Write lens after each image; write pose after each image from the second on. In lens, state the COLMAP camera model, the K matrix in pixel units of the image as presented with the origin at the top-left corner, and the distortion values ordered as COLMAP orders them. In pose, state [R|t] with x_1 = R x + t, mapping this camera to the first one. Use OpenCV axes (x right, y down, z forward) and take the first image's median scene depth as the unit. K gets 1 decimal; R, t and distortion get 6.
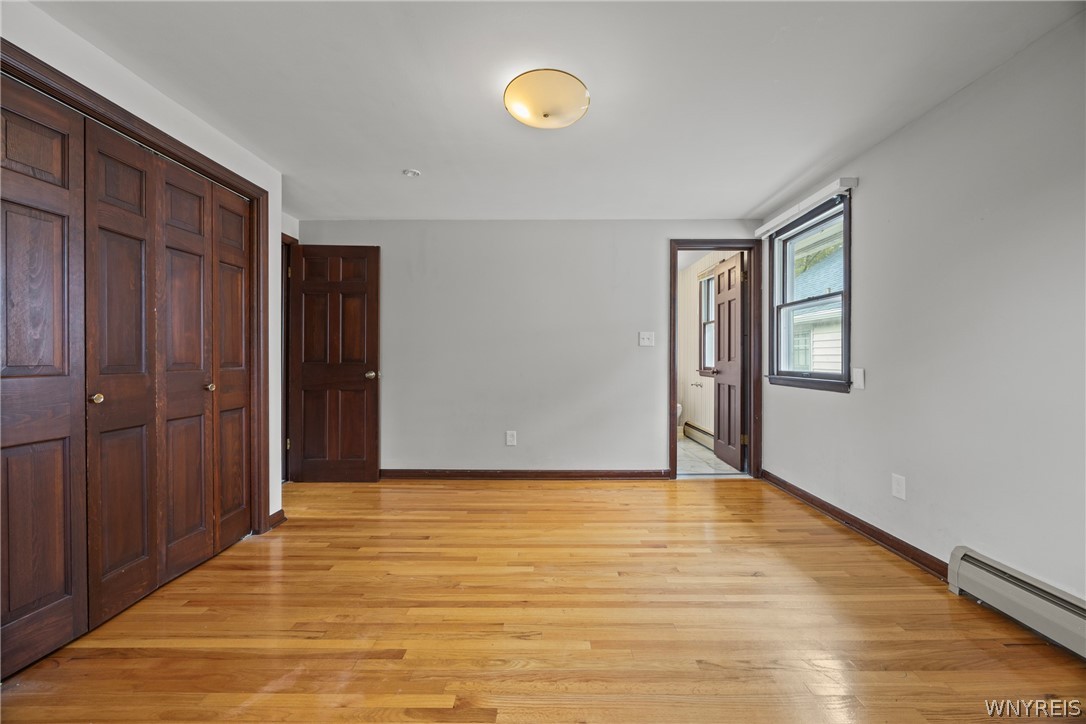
lens RADIAL K [[417.5, 0, 544.9], [0, 417.5, 359.0], [0, 0, 1]] dist [-0.007110, 0.000820]
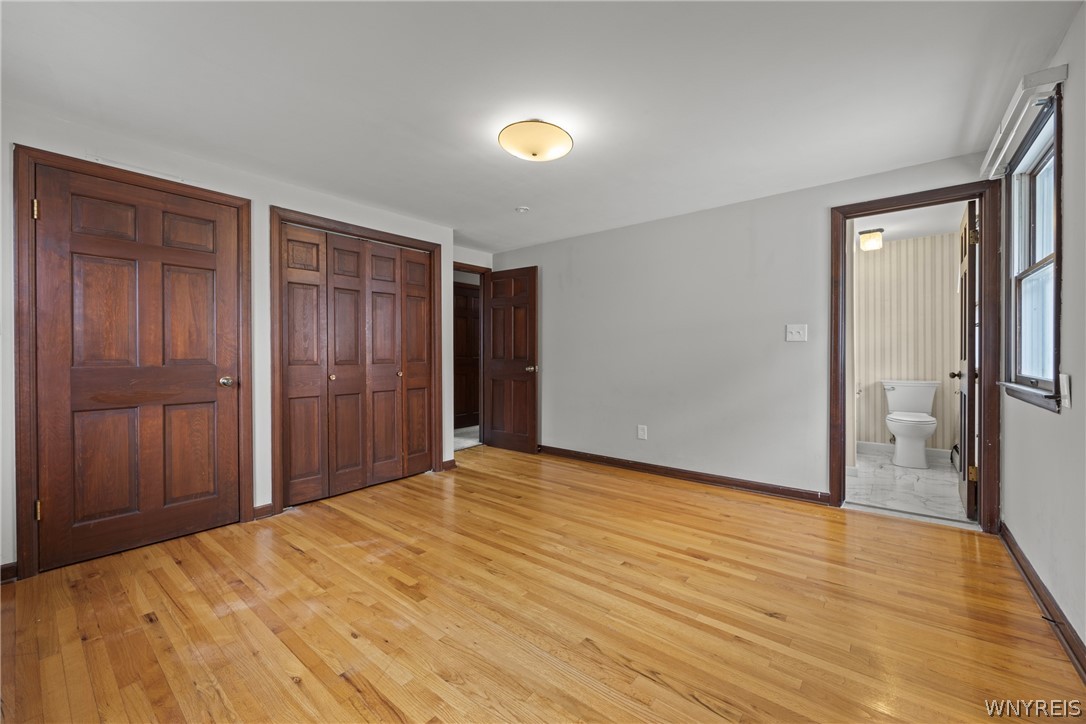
lens RADIAL K [[417.5, 0, 552.9], [0, 417.5, 358.3], [0, 0, 1]] dist [-0.007110, 0.000820]
pose [[0.792806, 0.004572, -0.609457, 0.581632], [0.000228, 0.999970, 0.007798, -0.005510], [0.609475, -0.006321, 0.792780, 0.057802]]
